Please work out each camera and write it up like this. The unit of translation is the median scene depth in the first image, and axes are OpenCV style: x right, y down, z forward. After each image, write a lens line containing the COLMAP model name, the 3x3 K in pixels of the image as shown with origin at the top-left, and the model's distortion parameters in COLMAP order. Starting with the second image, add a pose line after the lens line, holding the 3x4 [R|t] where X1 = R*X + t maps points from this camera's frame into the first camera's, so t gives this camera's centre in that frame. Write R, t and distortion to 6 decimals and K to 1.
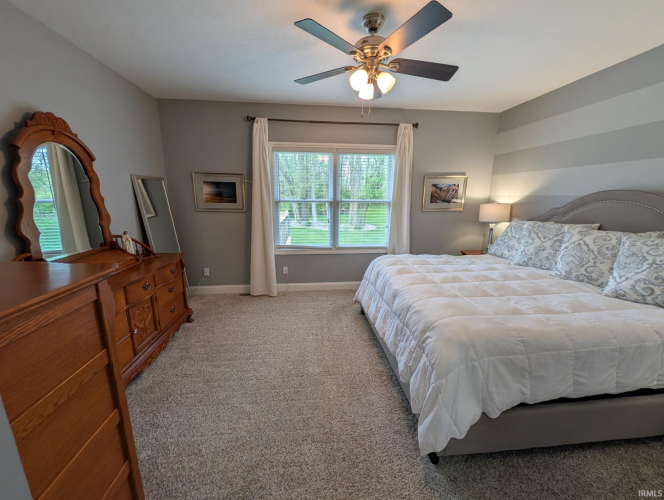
lens RADIAL K [[256.5, 0, 331.3], [0, 256.5, 250.2], [0, 0, 1]] dist [0.002009, -0.000174]
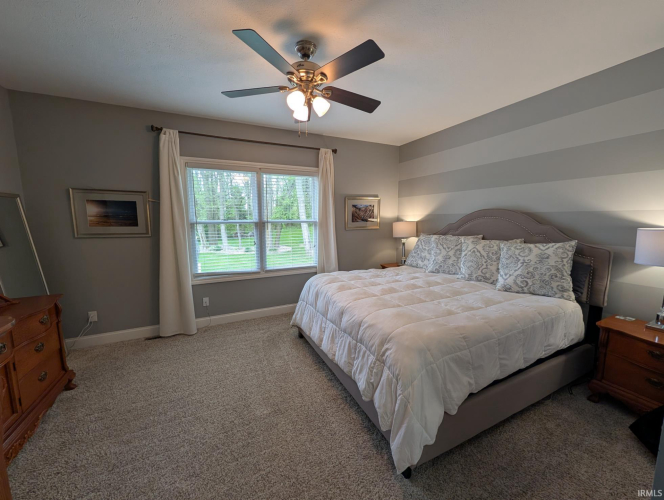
lens RADIAL K [[256.5, 0, 332.8], [0, 256.5, 250.0], [0, 0, 1]] dist [0.002009, -0.000174]
pose [[0.941458, -0.054219, 0.332741, -0.092009], [0.081660, 0.994266, -0.069038, -0.000647], [-0.327090, 0.092168, 0.940488, 0.047445]]
